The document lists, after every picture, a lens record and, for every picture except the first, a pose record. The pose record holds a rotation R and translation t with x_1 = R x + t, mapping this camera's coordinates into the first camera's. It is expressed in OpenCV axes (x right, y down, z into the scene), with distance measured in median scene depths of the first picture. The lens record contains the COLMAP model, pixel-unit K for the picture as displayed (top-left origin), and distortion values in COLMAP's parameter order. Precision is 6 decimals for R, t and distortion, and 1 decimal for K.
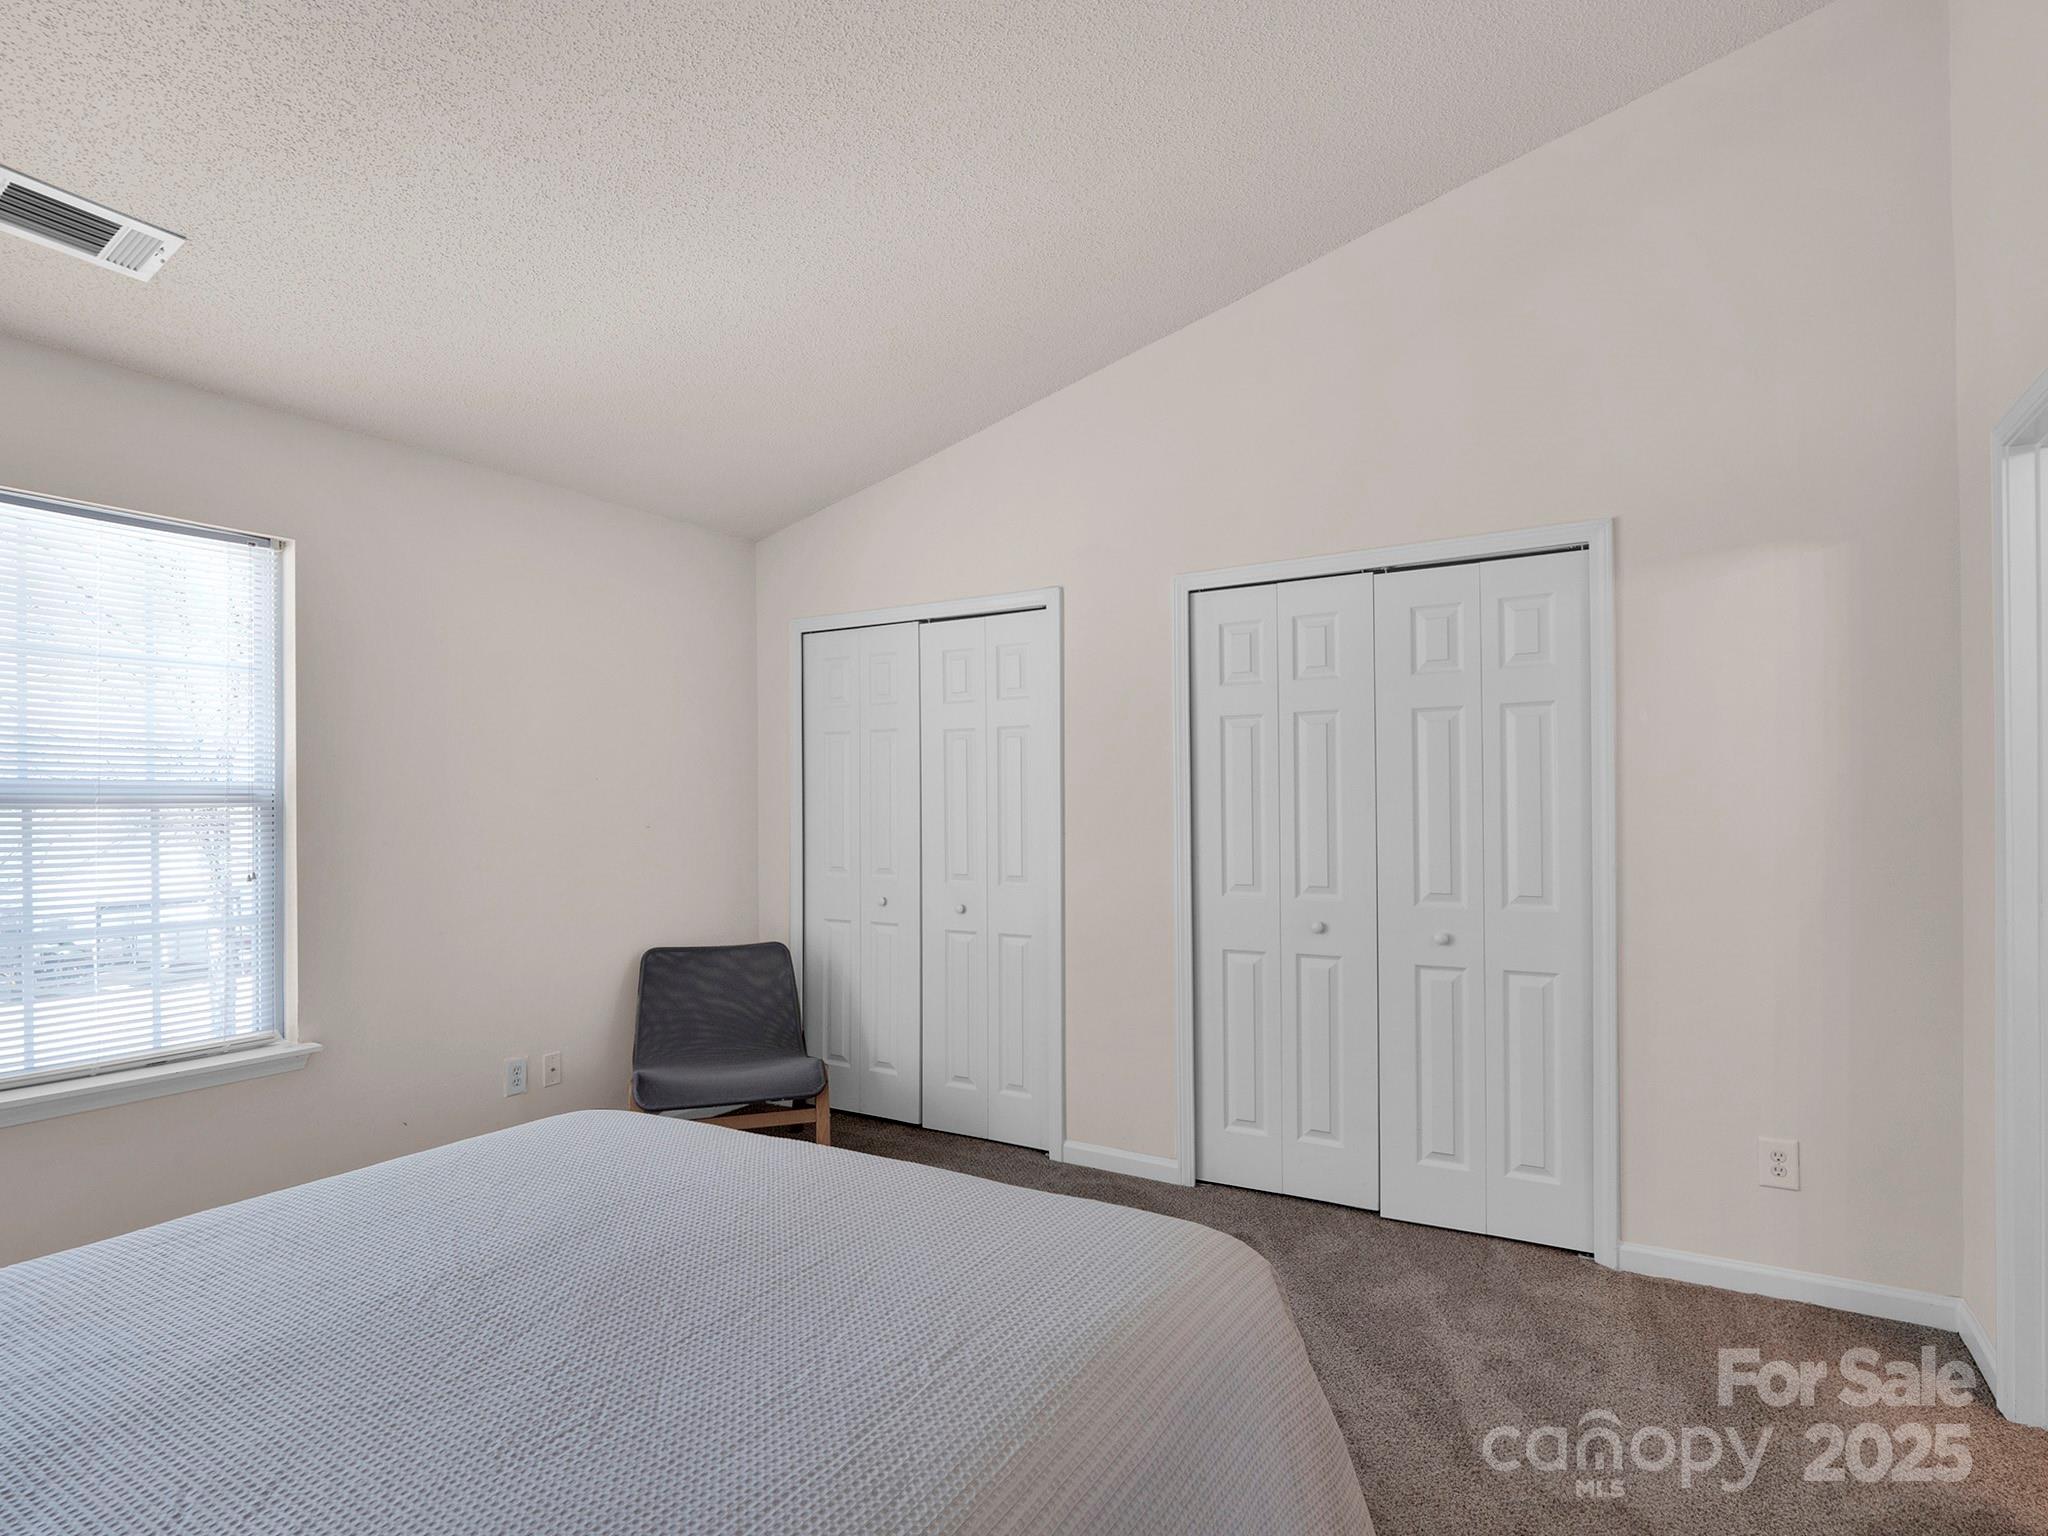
lens RADIAL K [[1034.6, 0, 1008.4], [0, 1034.6, 799.9], [0, 0, 1]] dist [0.000078, -0.015355]
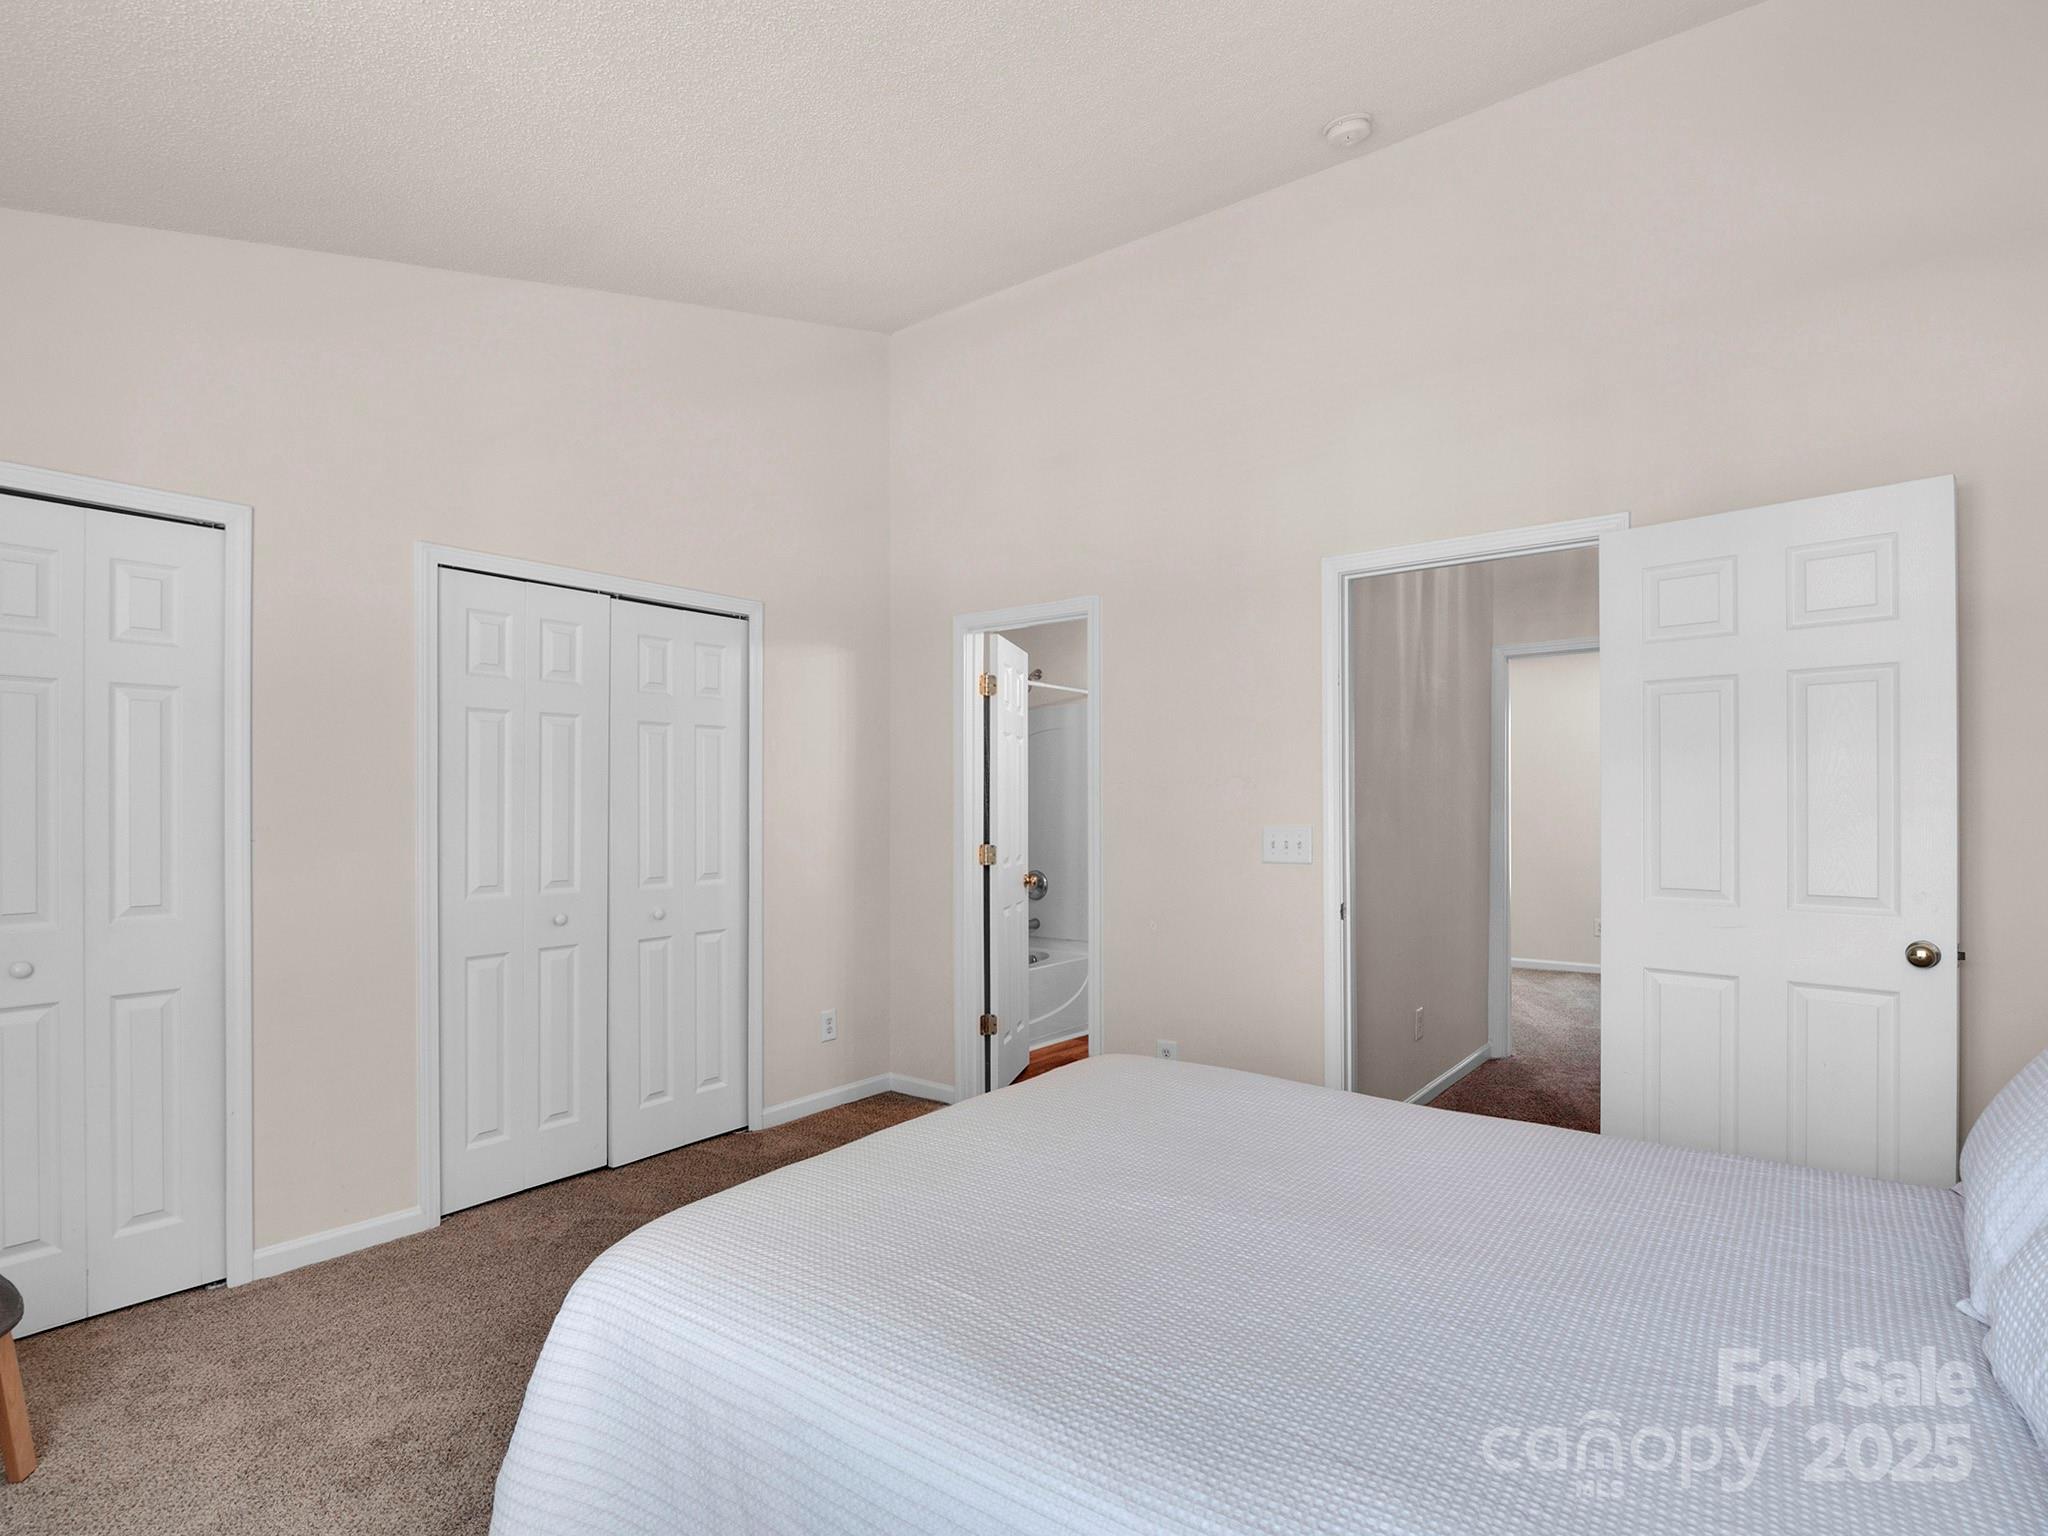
lens RADIAL K [[1068.3, 0, 1000.8], [0, 1068.3, 802.0], [0, 0, 1]] dist [-0.002026, -0.017203]
pose [[0.125561, 0.003796, 0.992079, -0.633090], [-0.008987, 0.999956, -0.002689, 0.002124], [-0.992045, -0.008578, 0.125590, 0.370291]]
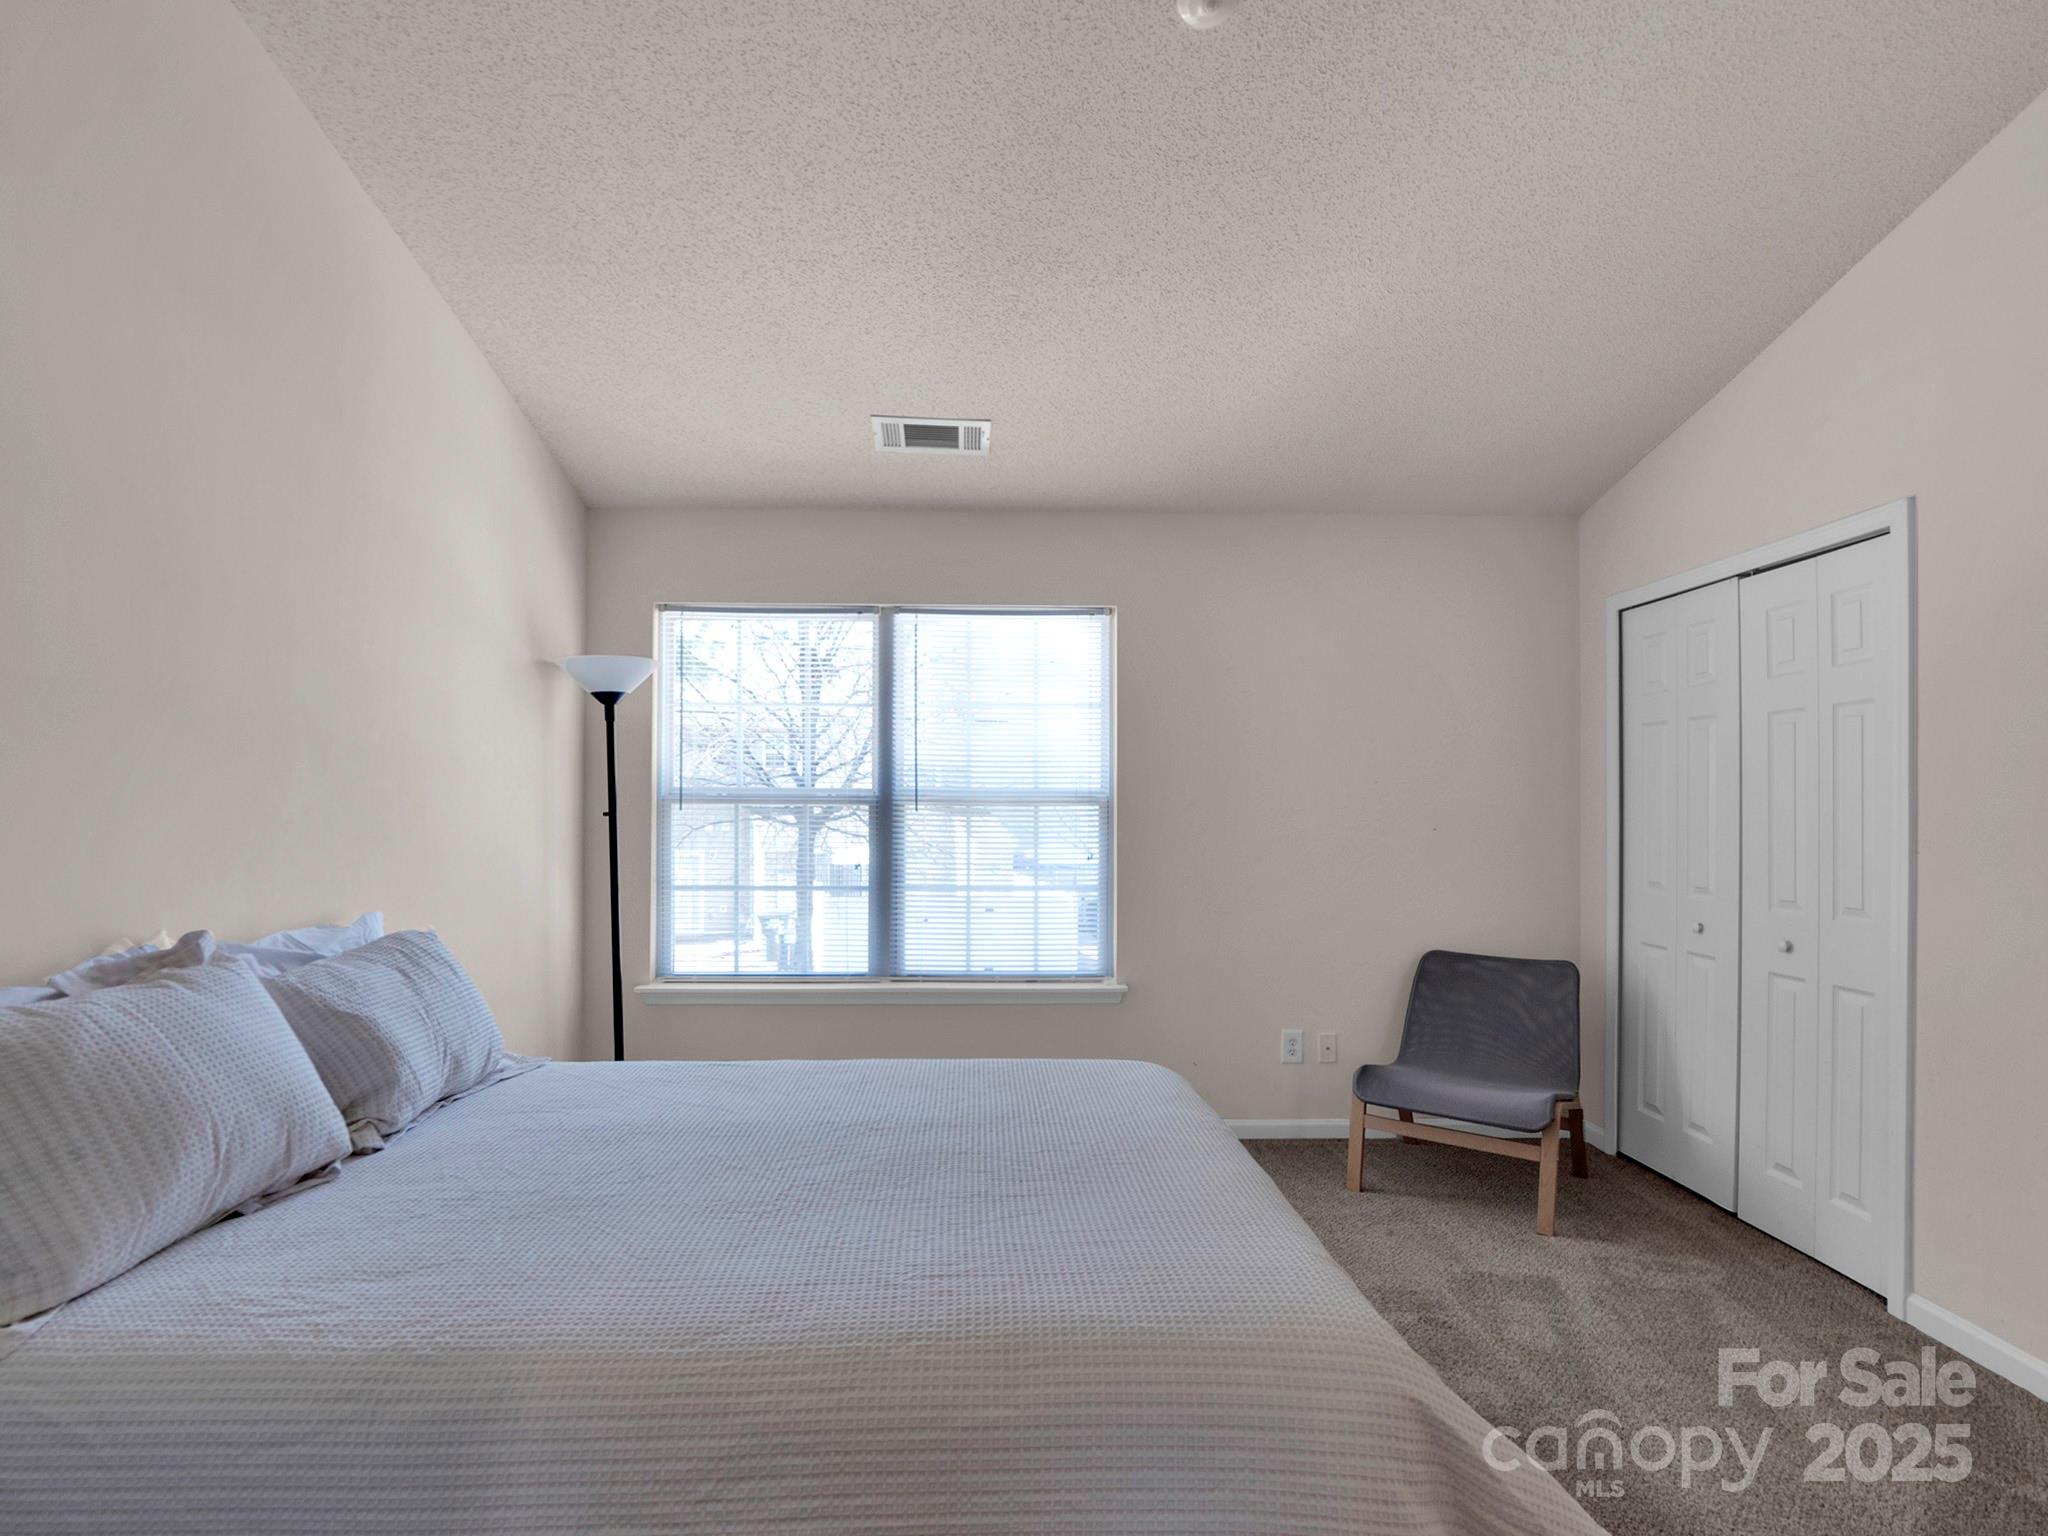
lens RADIAL K [[1027.2, 0, 1025.7], [0, 1027.2, 797.2], [0, 0, 1]] dist [-0.001979, -0.014548]
pose [[0.566376, -0.000430, -0.824147, 0.276572], [-0.003590, 0.999989, -0.002989, 0.000190], [0.824139, 0.004651, 0.566368, 0.122878]]
